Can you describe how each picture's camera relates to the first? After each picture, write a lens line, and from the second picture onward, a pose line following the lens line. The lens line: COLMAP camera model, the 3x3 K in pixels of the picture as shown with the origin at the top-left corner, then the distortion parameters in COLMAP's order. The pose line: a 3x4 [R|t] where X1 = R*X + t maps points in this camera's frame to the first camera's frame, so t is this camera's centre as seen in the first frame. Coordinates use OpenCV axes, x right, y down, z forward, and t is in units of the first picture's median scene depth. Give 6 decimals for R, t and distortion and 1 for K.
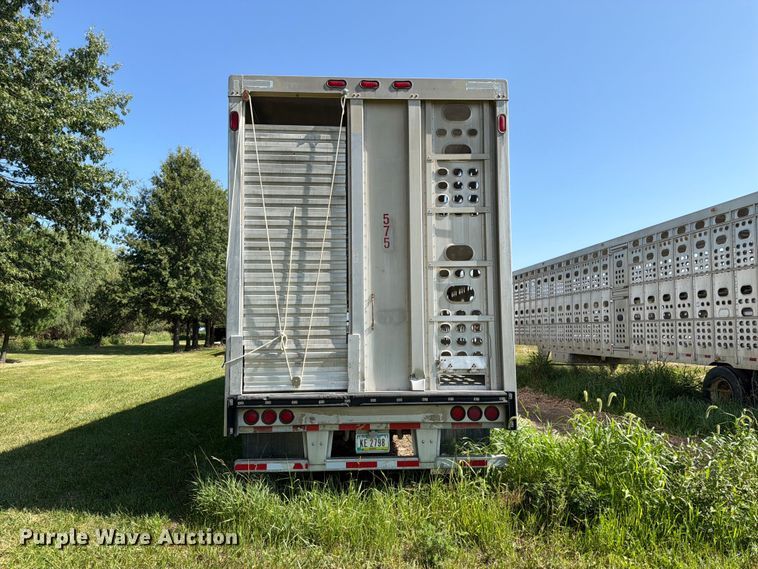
lens RADIAL K [[535.3, 0, 379.0], [0, 535.3, 284.5], [0, 0, 1]] dist [0.101256, -0.001262]
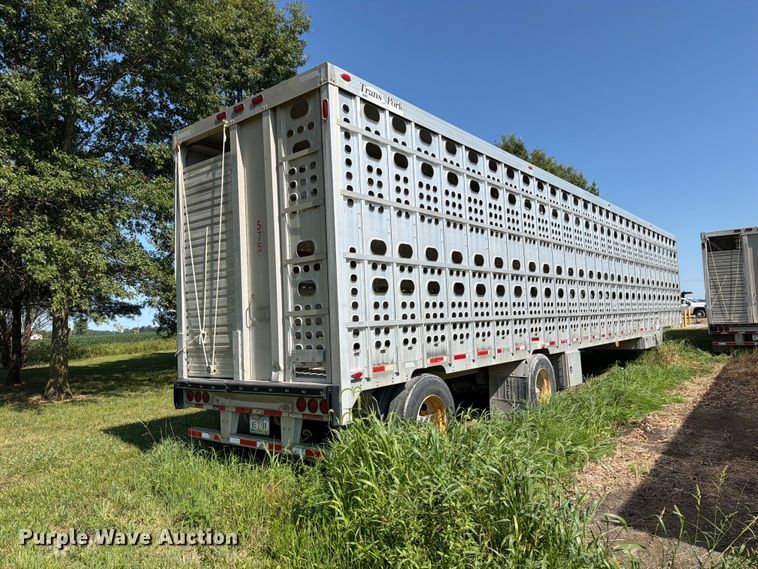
lens RADIAL K [[545.1, 0, 379.0], [0, 545.1, 284.5], [0, 0, 1]] dist [0.043428, -0.005012]
pose [[0.741959, -0.071177, -0.666656, 0.946879], [0.096702, 0.995312, 0.001359, 0.021082], [0.663435, -0.065476, 0.745364, 0.323963]]
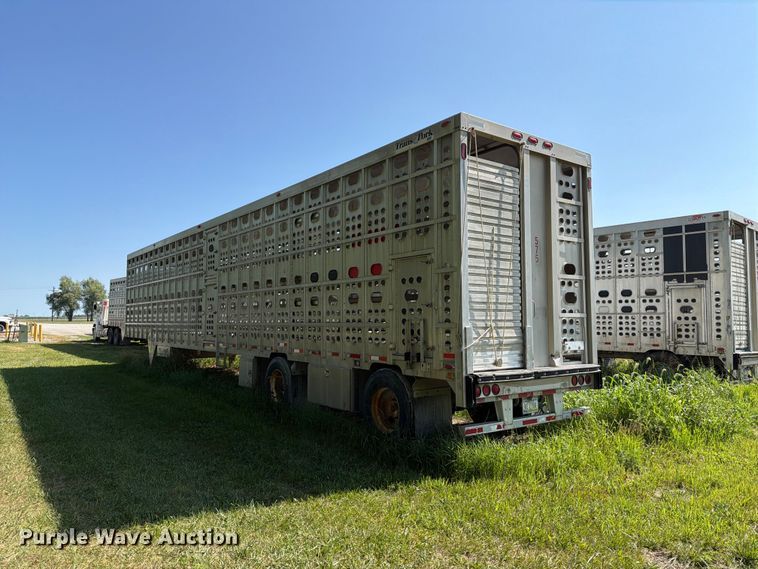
lens RADIAL K [[545.1, 0, 379.0], [0, 545.1, 284.5], [0, 0, 1]] dist [0.043428, -0.005012]
pose [[0.829319, 0.044716, 0.556984, -1.091926], [-0.050154, 0.998726, -0.005504, 0.015059], [-0.556520, -0.023370, 0.830505, 0.074292]]
